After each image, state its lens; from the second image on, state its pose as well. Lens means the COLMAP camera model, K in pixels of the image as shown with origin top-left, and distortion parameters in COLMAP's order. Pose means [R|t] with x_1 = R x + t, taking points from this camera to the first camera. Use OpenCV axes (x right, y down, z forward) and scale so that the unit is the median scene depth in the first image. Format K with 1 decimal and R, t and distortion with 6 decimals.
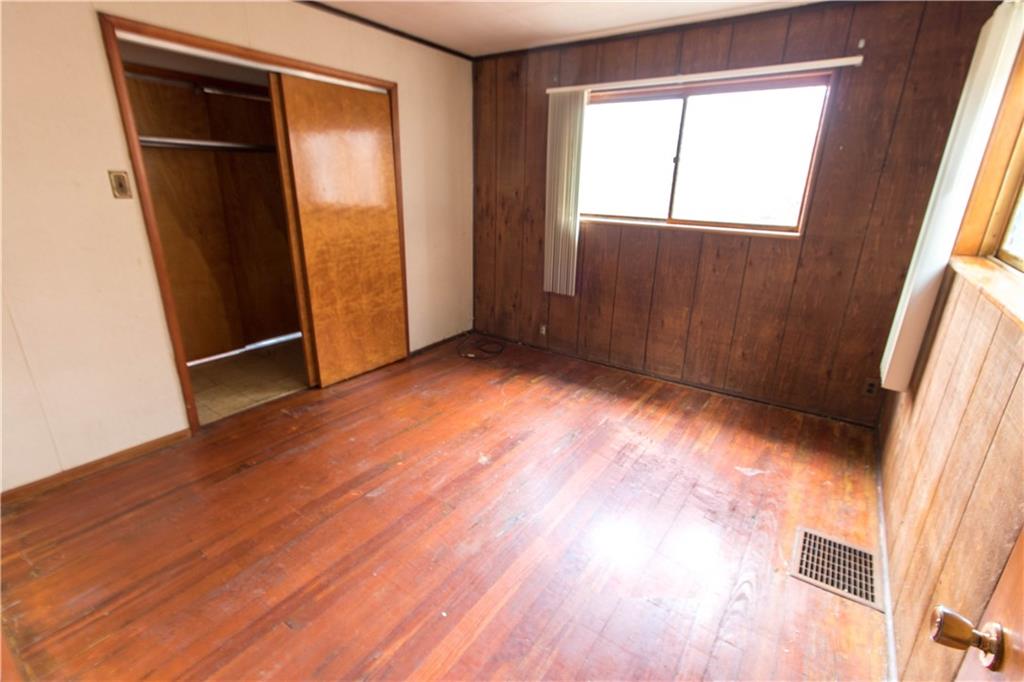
lens RADIAL K [[468.4, 0, 513.0], [0, 468.4, 339.7], [0, 0, 1]] dist [0.000506, 0.000273]
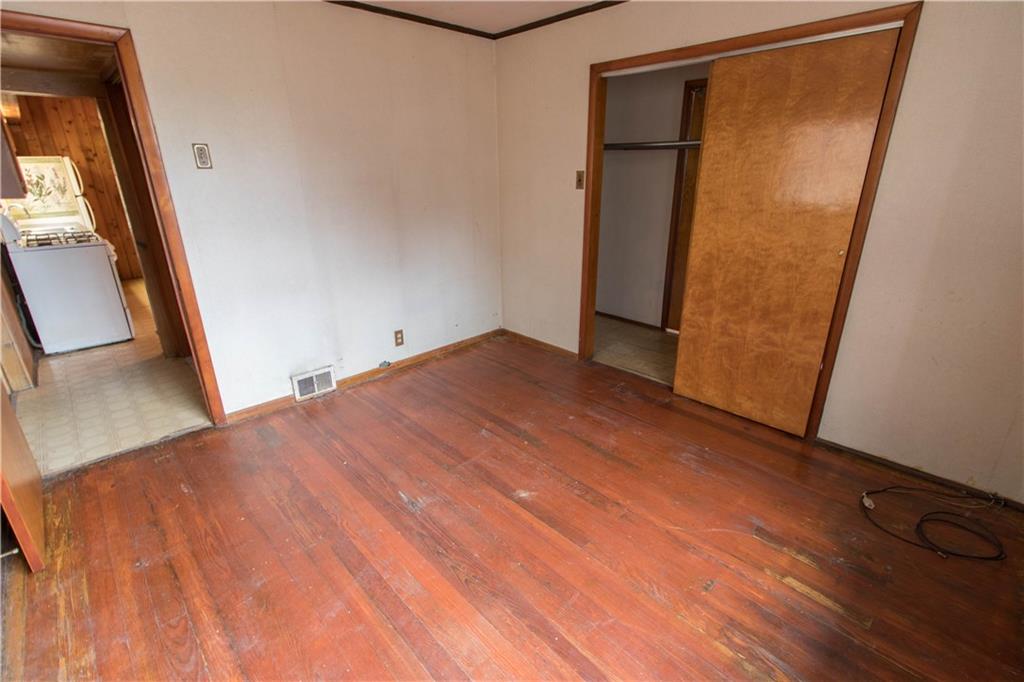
lens RADIAL K [[468.4, 0, 513.0], [0, 468.4, 339.7], [0, 0, 1]] dist [0.000506, 0.000273]
pose [[-0.188981, 0.316565, -0.929555, 0.508425], [-0.307941, 0.879758, 0.362212, -0.237947], [0.932448, 0.354699, -0.068774, 0.720110]]
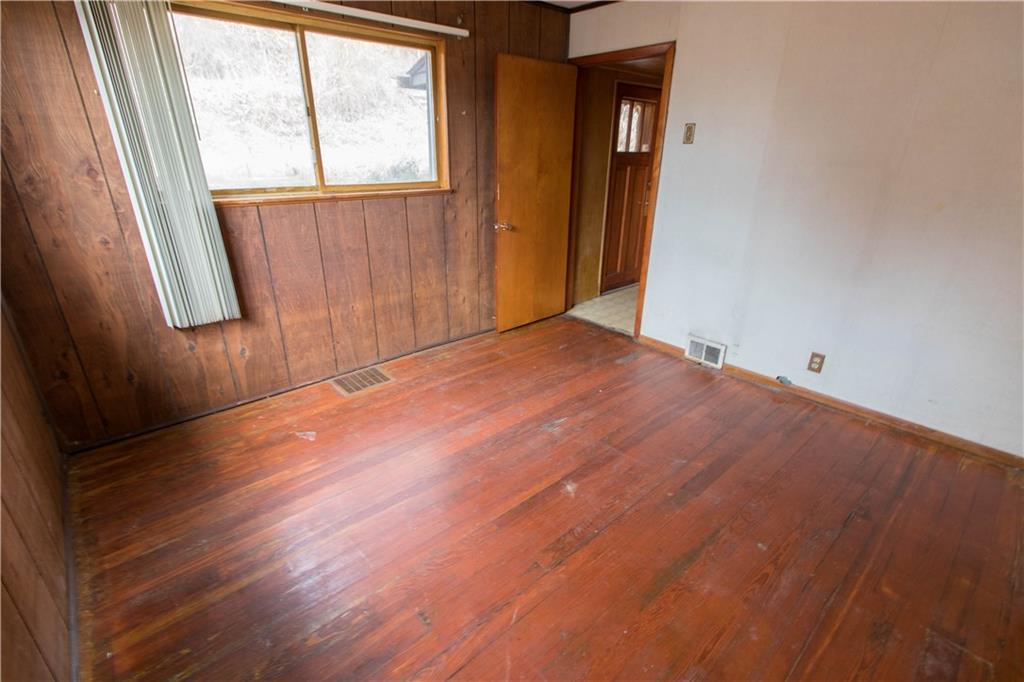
lens RADIAL K [[473.0, 0, 514.0], [0, 473.0, 342.3], [0, 0, 1]] dist [0.000287, -0.000403]
pose [[-0.973390, -0.116327, 0.197431, -0.077998], [0.041864, 0.756796, 0.652309, -0.383436], [-0.225296, 0.643216, -0.731788, 1.131327]]
